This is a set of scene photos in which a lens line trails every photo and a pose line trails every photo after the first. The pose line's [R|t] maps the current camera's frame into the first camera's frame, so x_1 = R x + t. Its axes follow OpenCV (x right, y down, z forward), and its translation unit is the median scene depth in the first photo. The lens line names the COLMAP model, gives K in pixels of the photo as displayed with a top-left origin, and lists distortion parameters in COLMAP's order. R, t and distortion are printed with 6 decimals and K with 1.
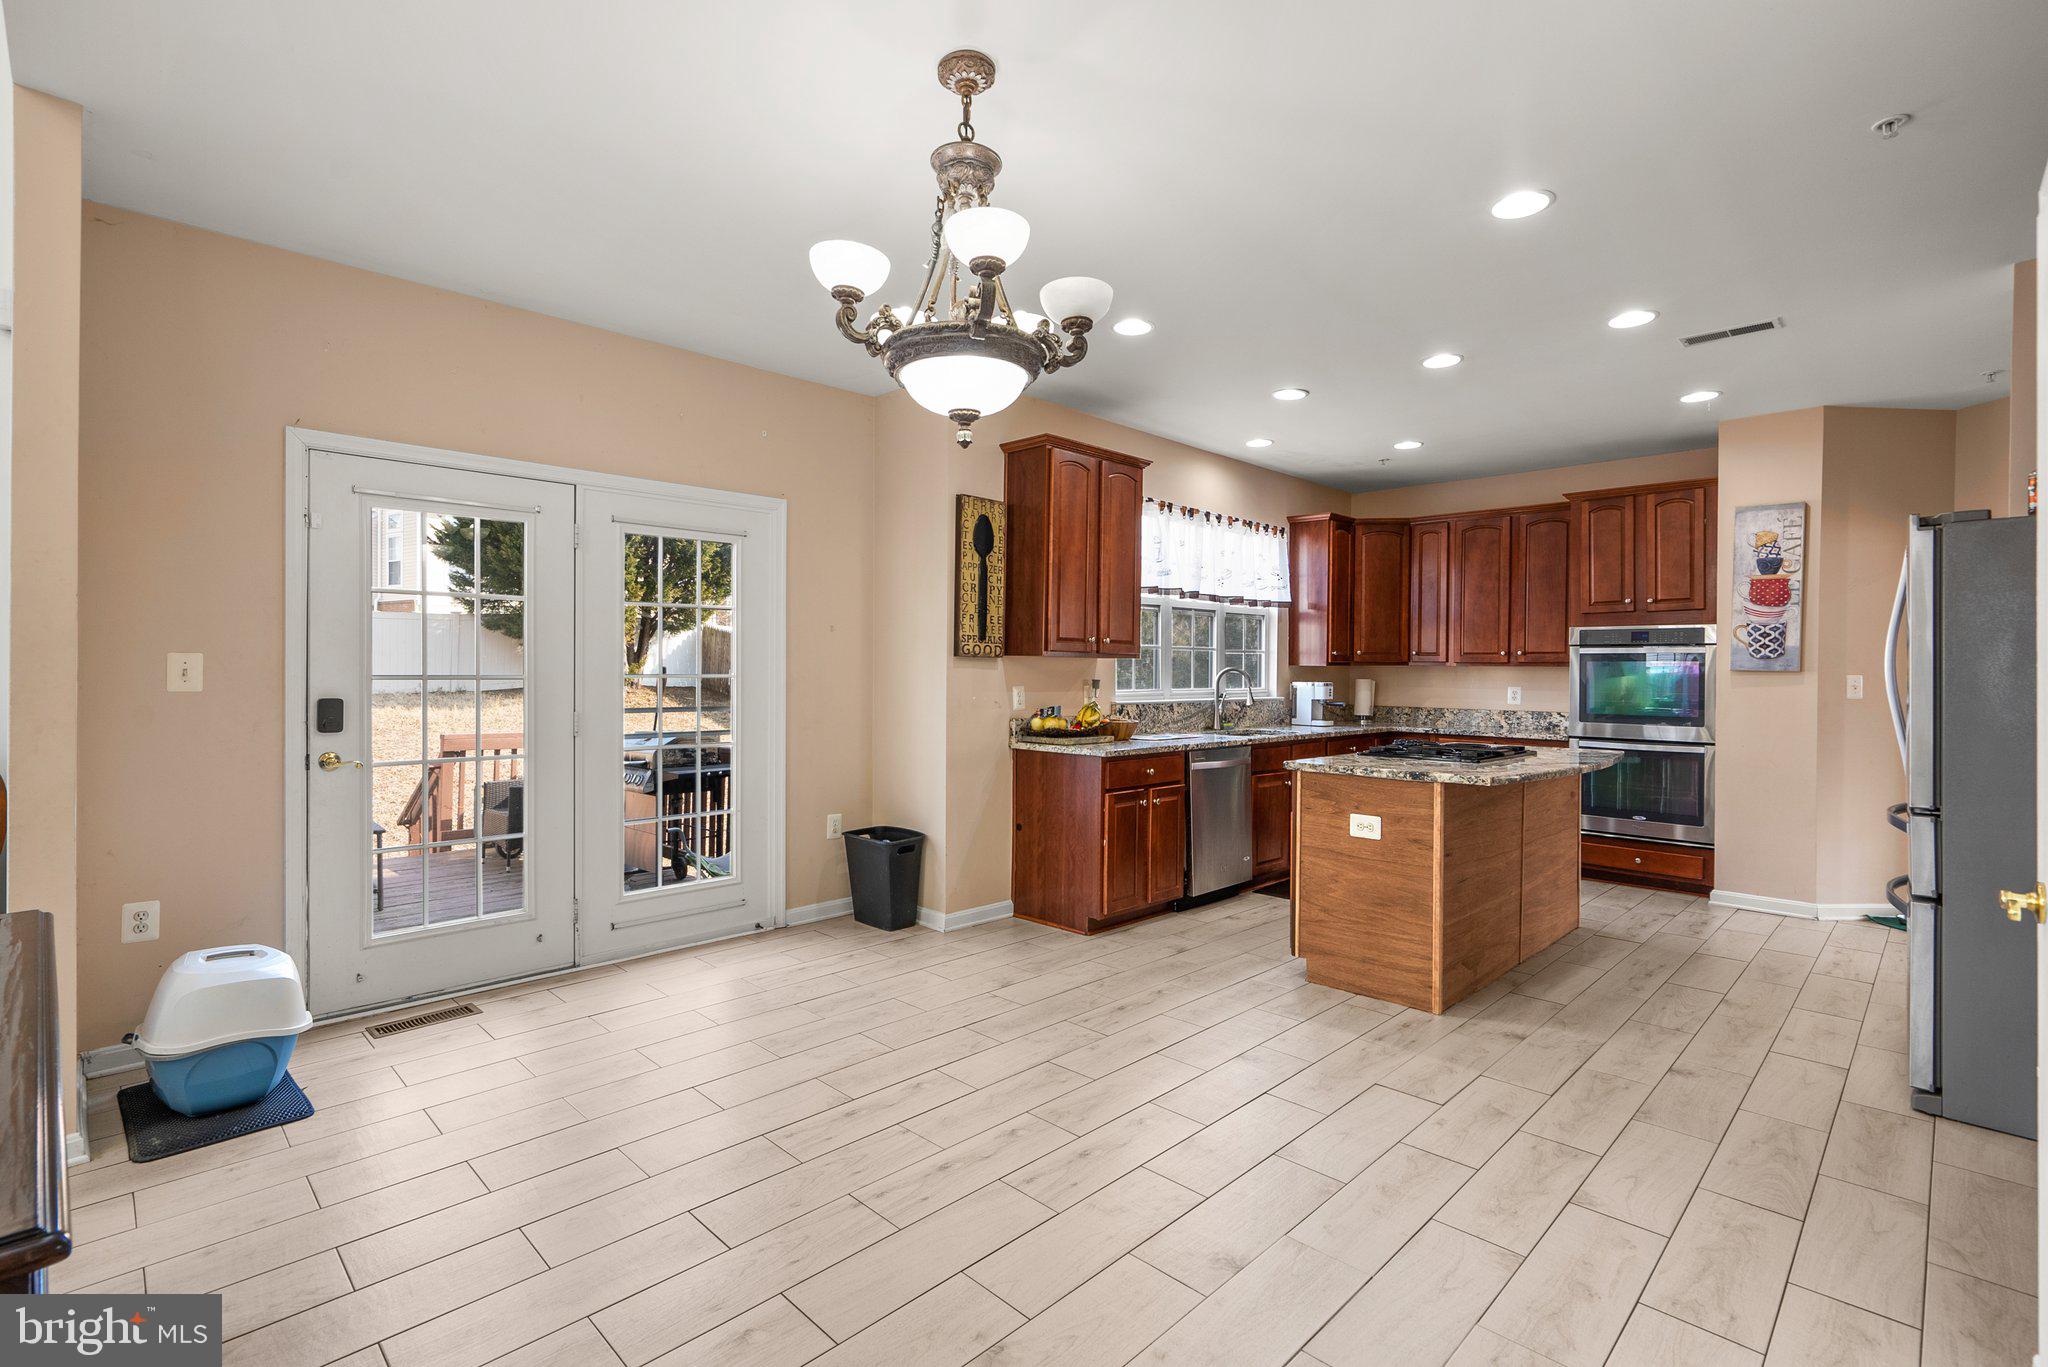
lens RADIAL K [[945.3, 0, 1017.2], [0, 945.3, 681.9], [0, 0, 1]] dist [-0.002991, 0.003733]
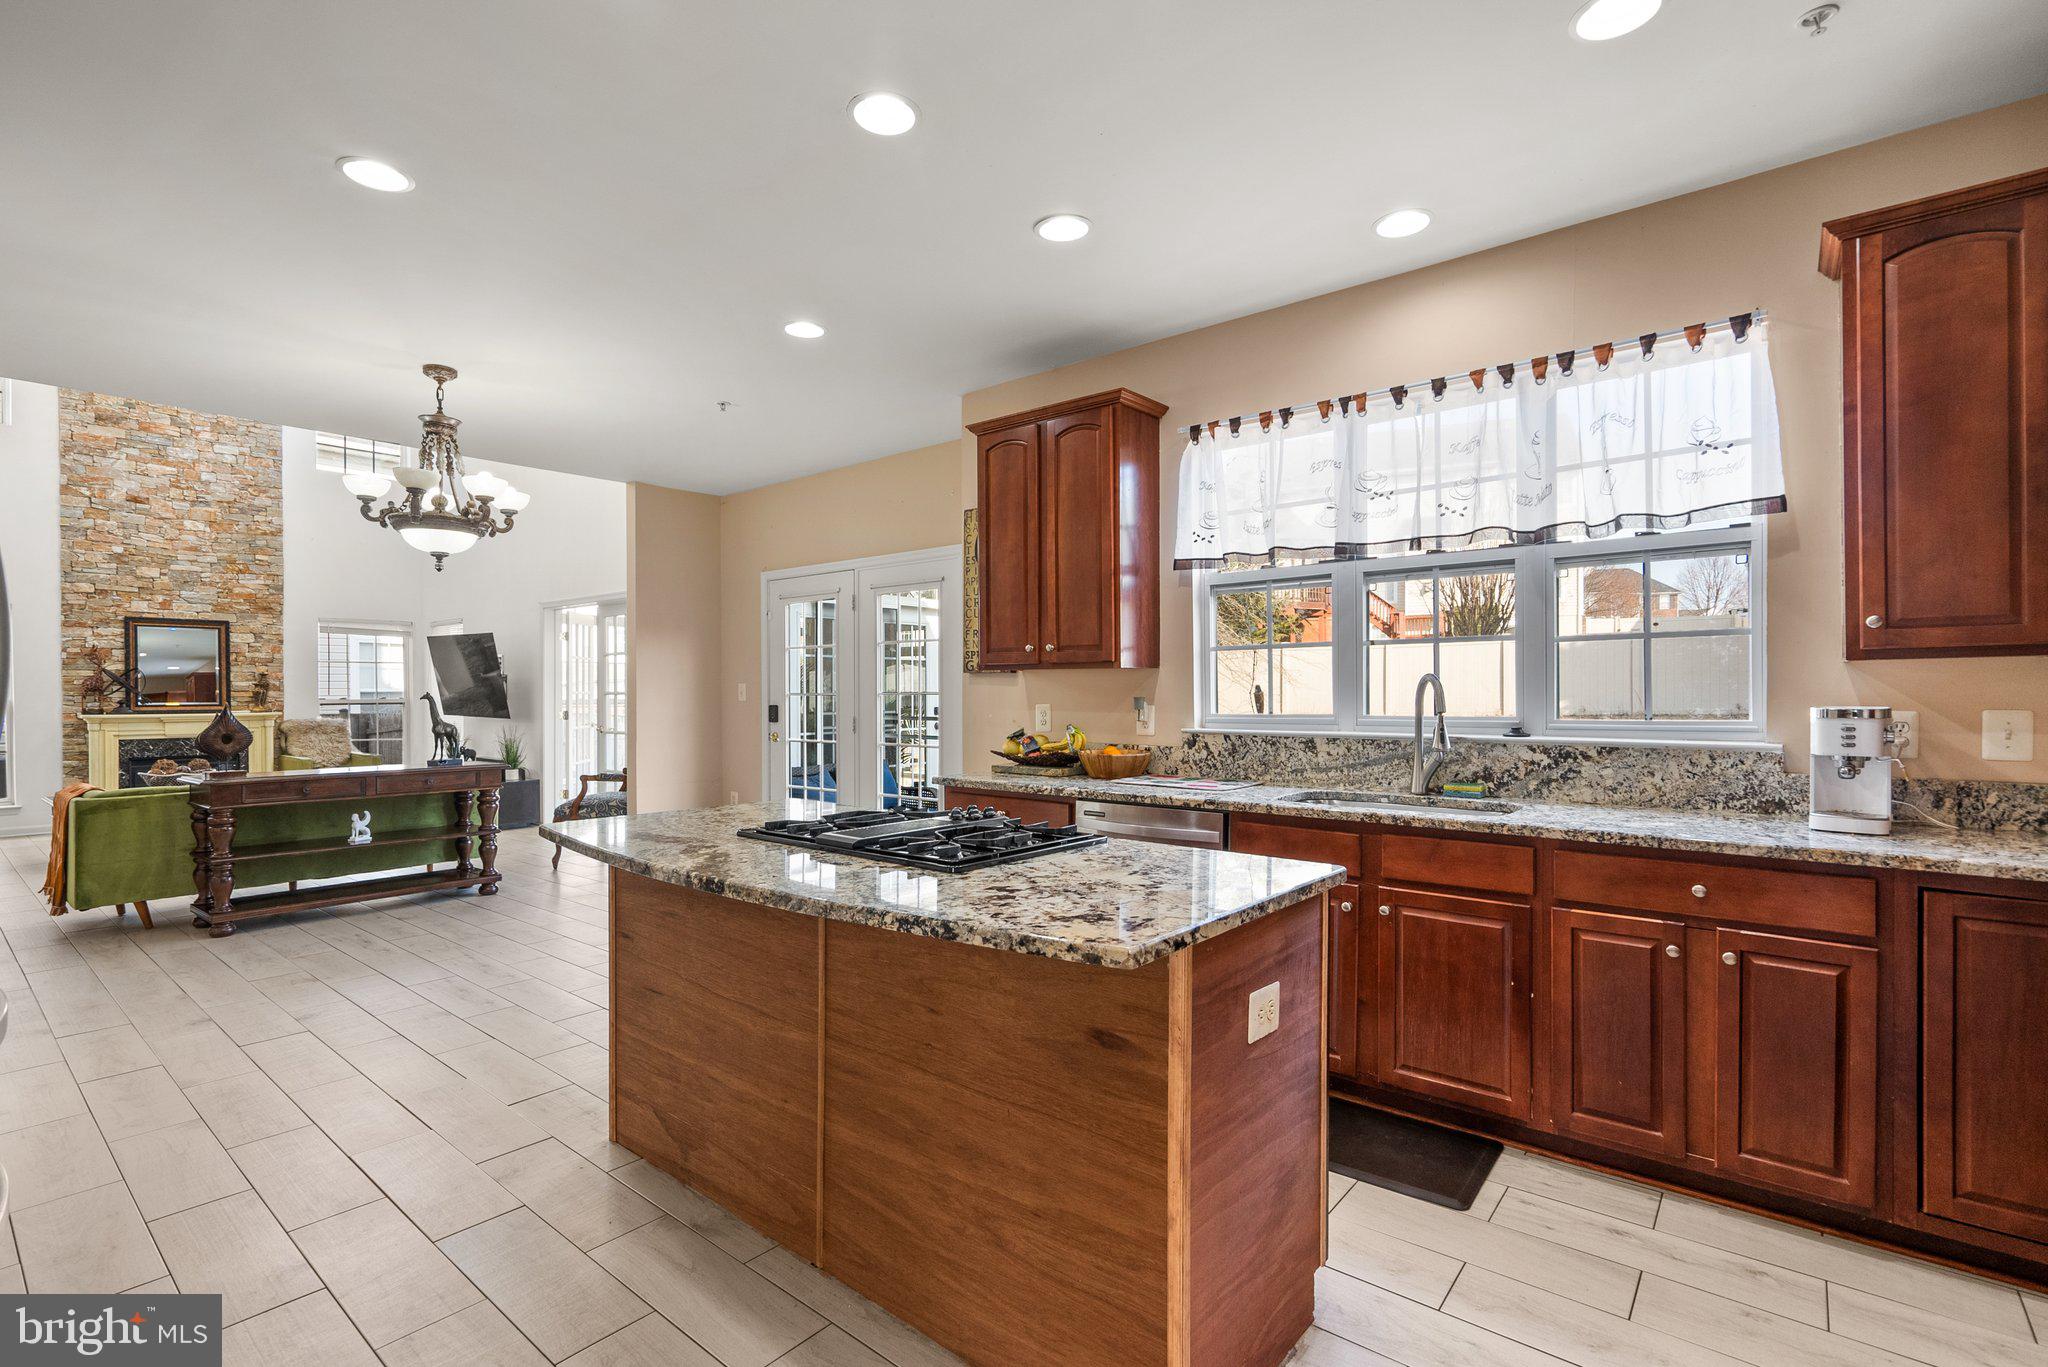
lens RADIAL K [[945.3, 0, 998.0], [0, 945.3, 696.1], [0, 0, 1]] dist [-0.002991, 0.003733]
pose [[0.081931, -0.000649, -0.996638, 0.874245], [-0.007634, 0.999970, -0.001279, -0.001427], [0.996609, 0.007713, 0.081924, 0.889835]]
